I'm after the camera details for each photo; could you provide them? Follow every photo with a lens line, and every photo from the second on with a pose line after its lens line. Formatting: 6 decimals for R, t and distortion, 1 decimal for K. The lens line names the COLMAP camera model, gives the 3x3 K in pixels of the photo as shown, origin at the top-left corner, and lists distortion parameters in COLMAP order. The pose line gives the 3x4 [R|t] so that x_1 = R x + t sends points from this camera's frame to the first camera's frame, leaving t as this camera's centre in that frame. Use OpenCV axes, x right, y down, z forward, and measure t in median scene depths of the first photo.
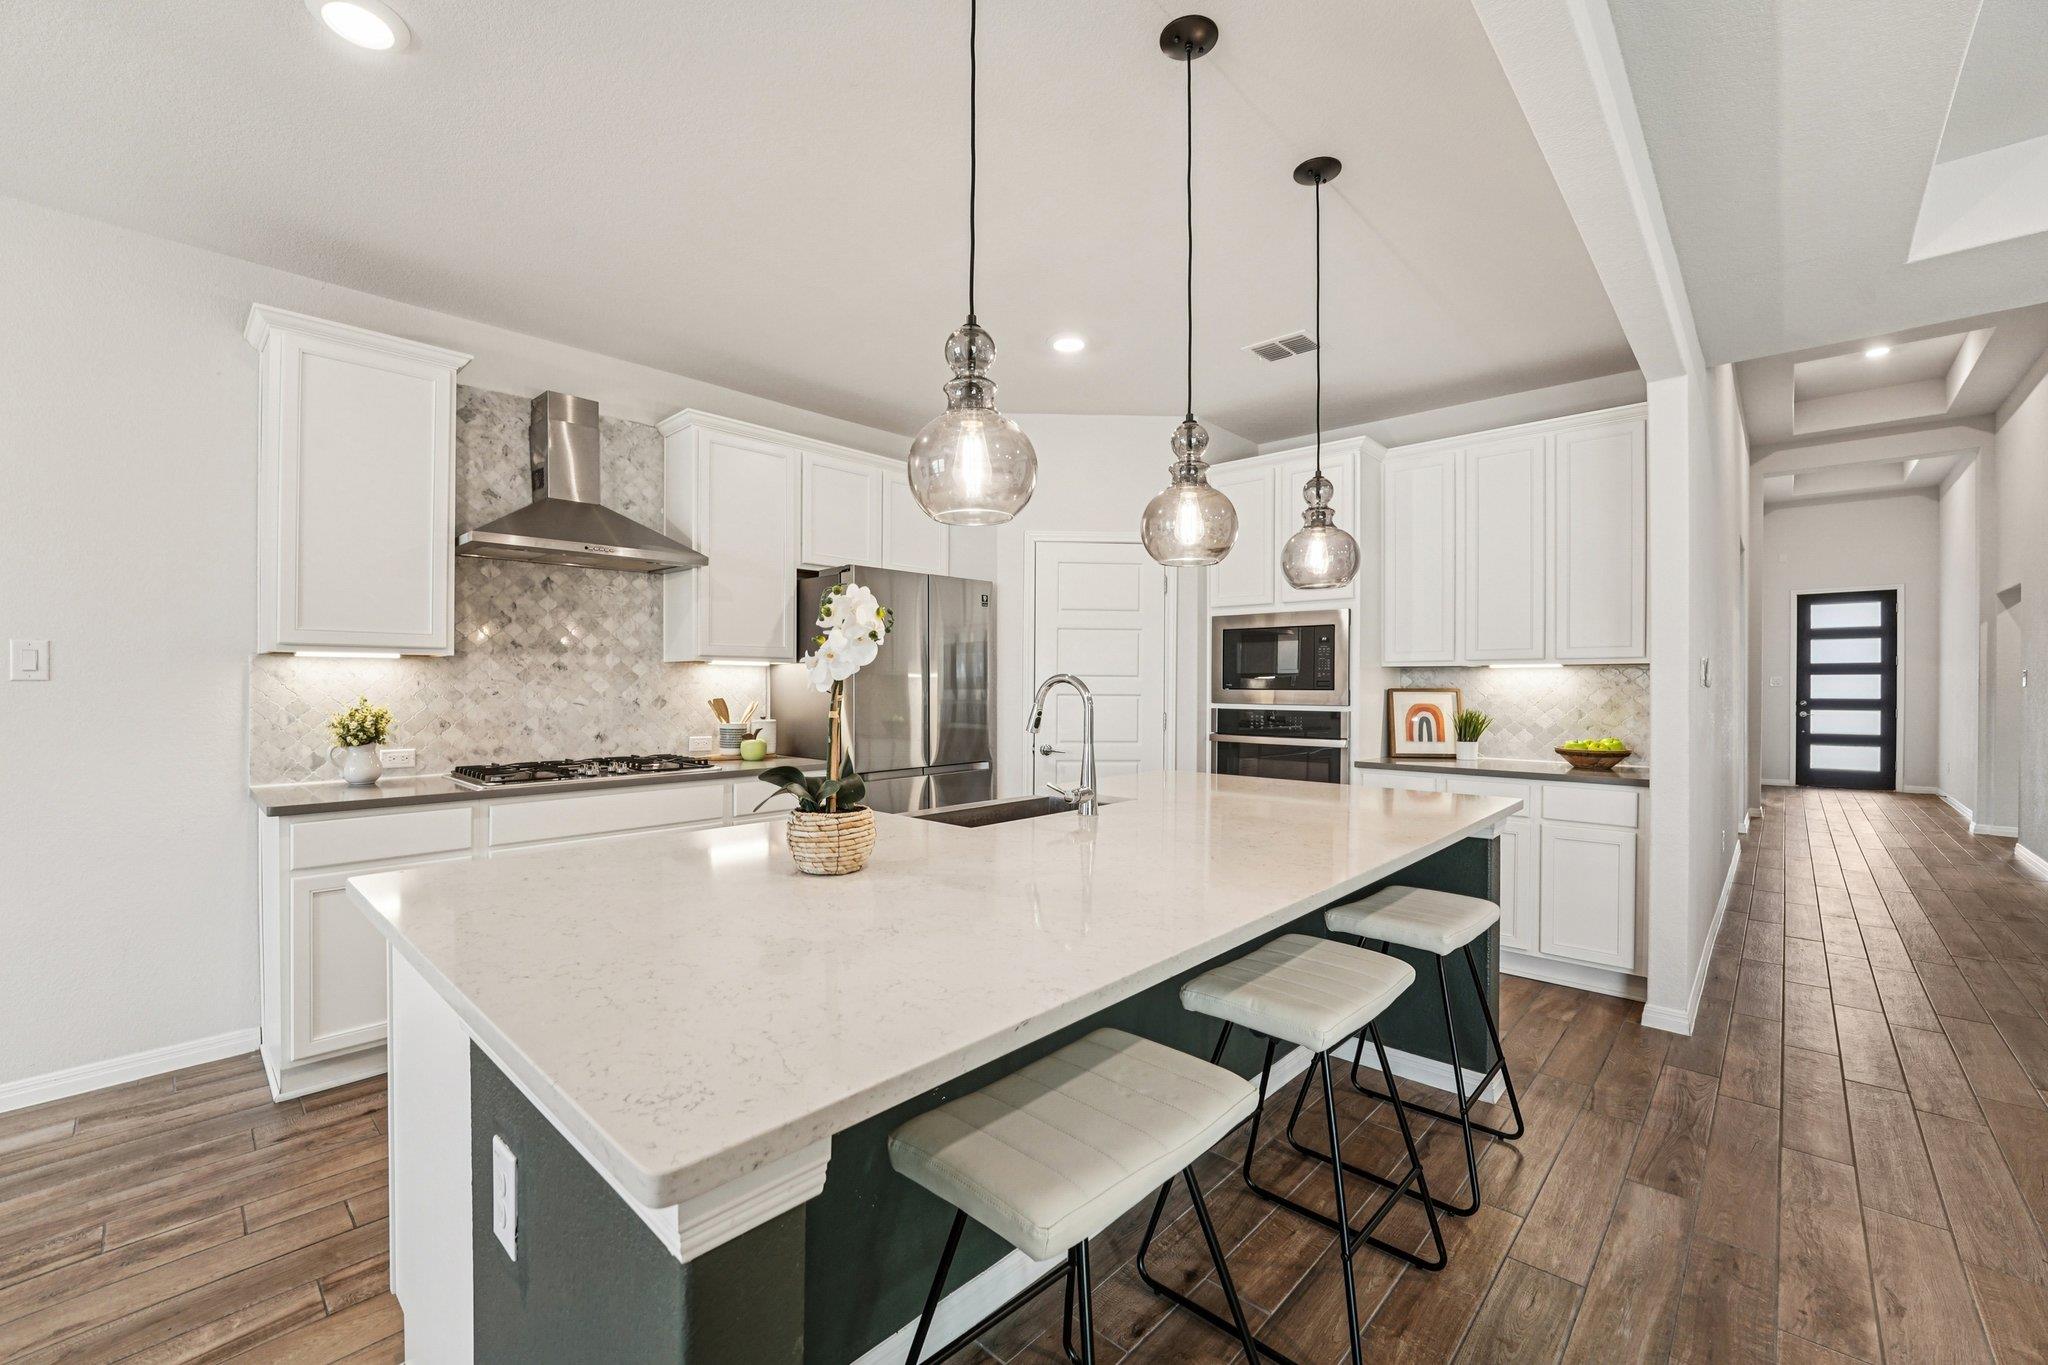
lens RADIAL K [[834.5, 0, 1023.3], [0, 834.5, 680.0], [0, 0, 1]] dist [-0.018345, -0.000184]
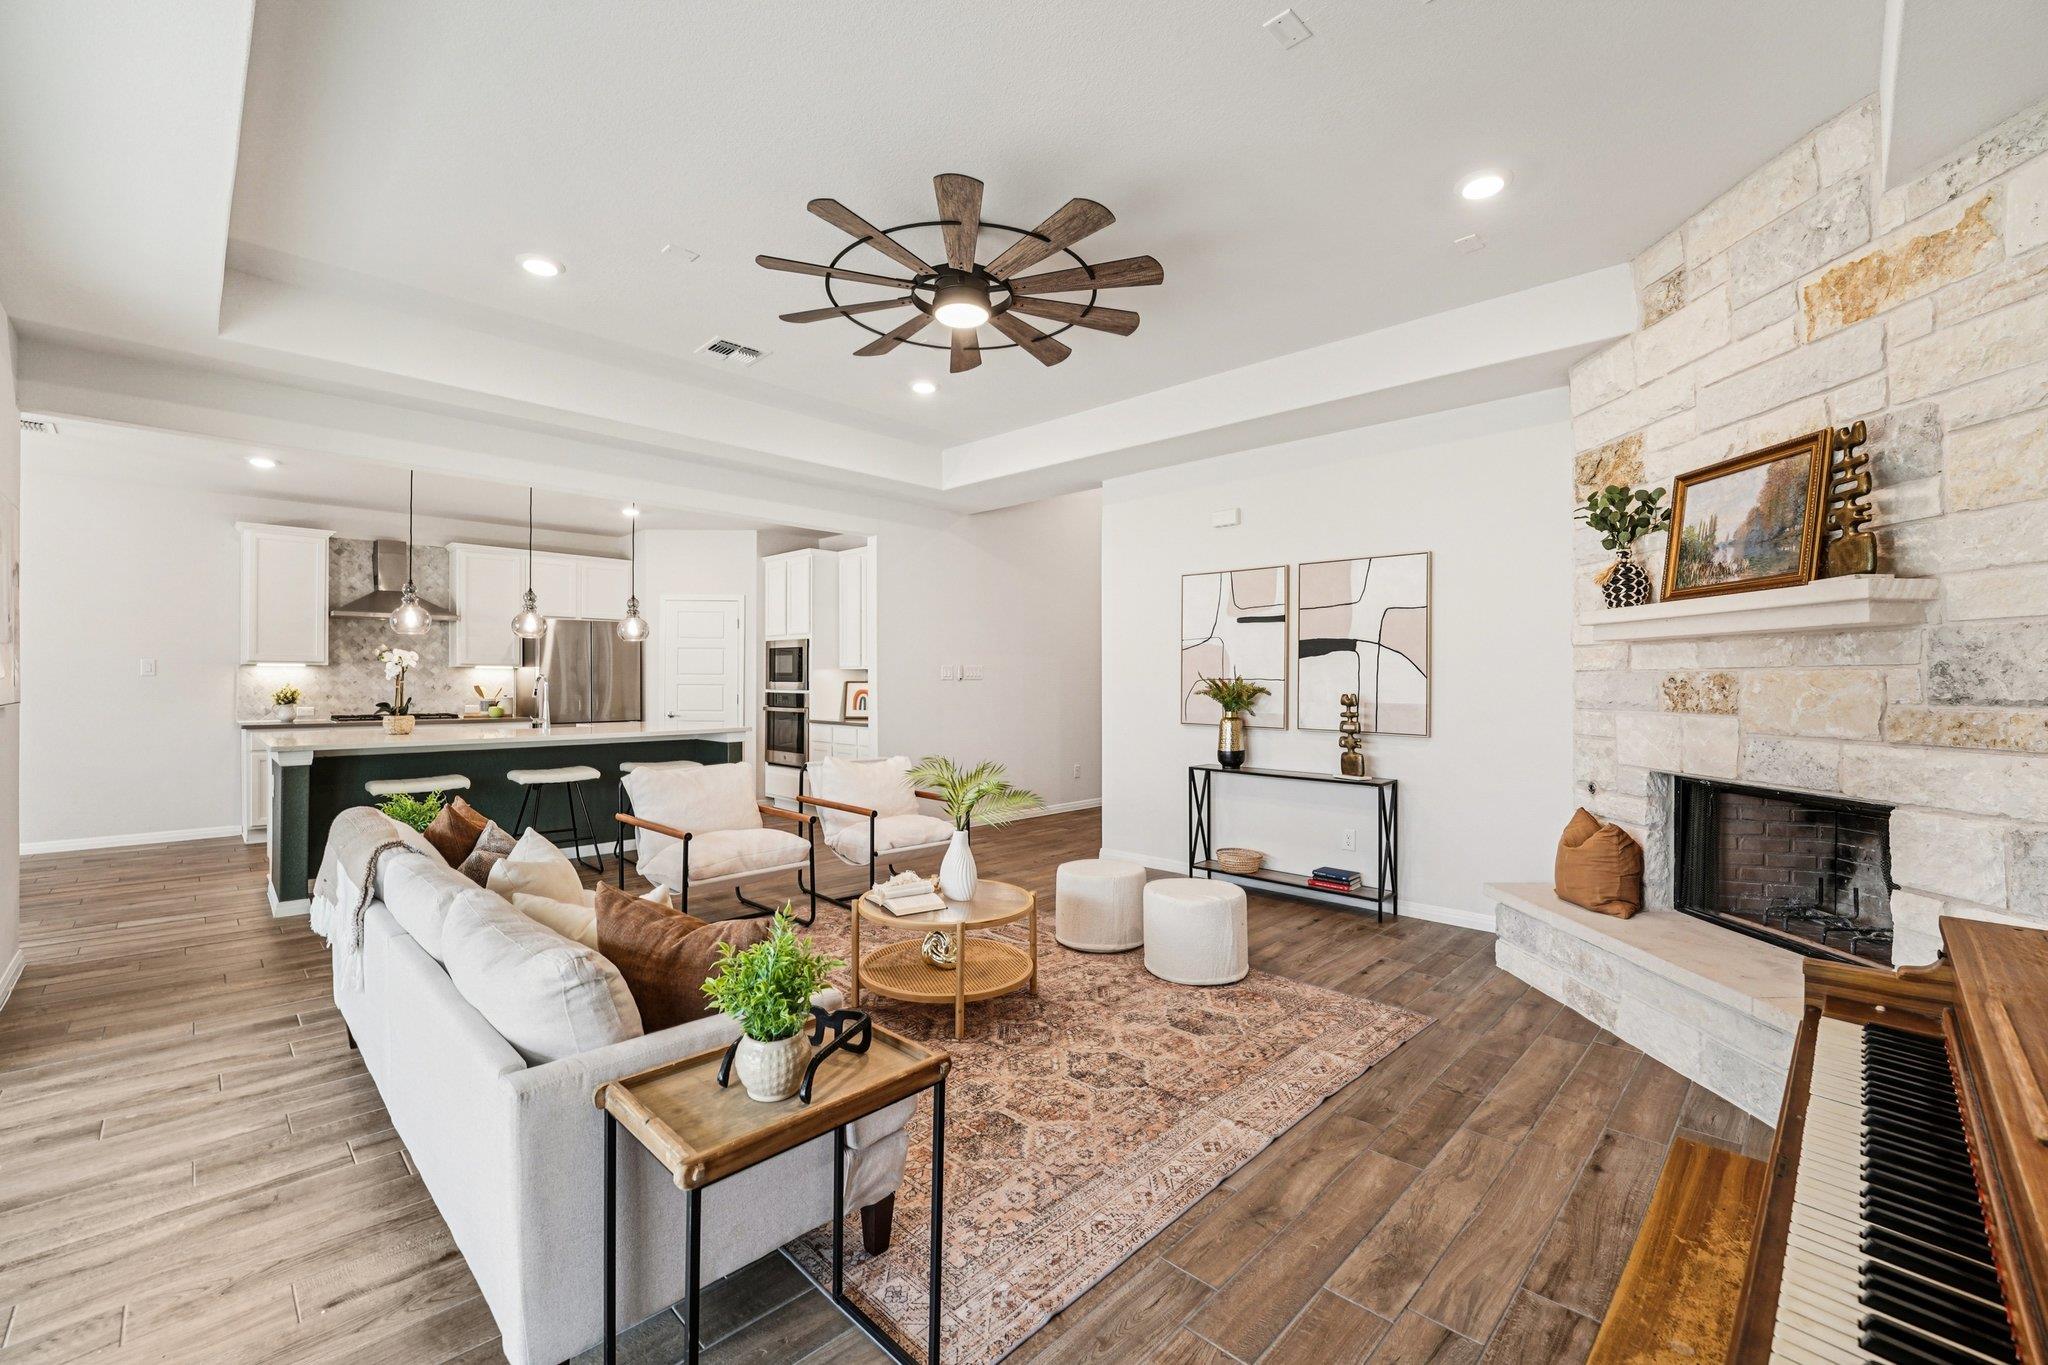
lens RADIAL K [[834.5, 0, 1025.1], [0, 834.5, 679.5], [0, 0, 1]] dist [-0.018345, -0.000184]
pose [[0.999737, 0.001599, -0.022878, 1.119153], [-0.001524, 0.999993, 0.003305, -0.000556], [0.022883, -0.003270, 0.999733, -1.061963]]
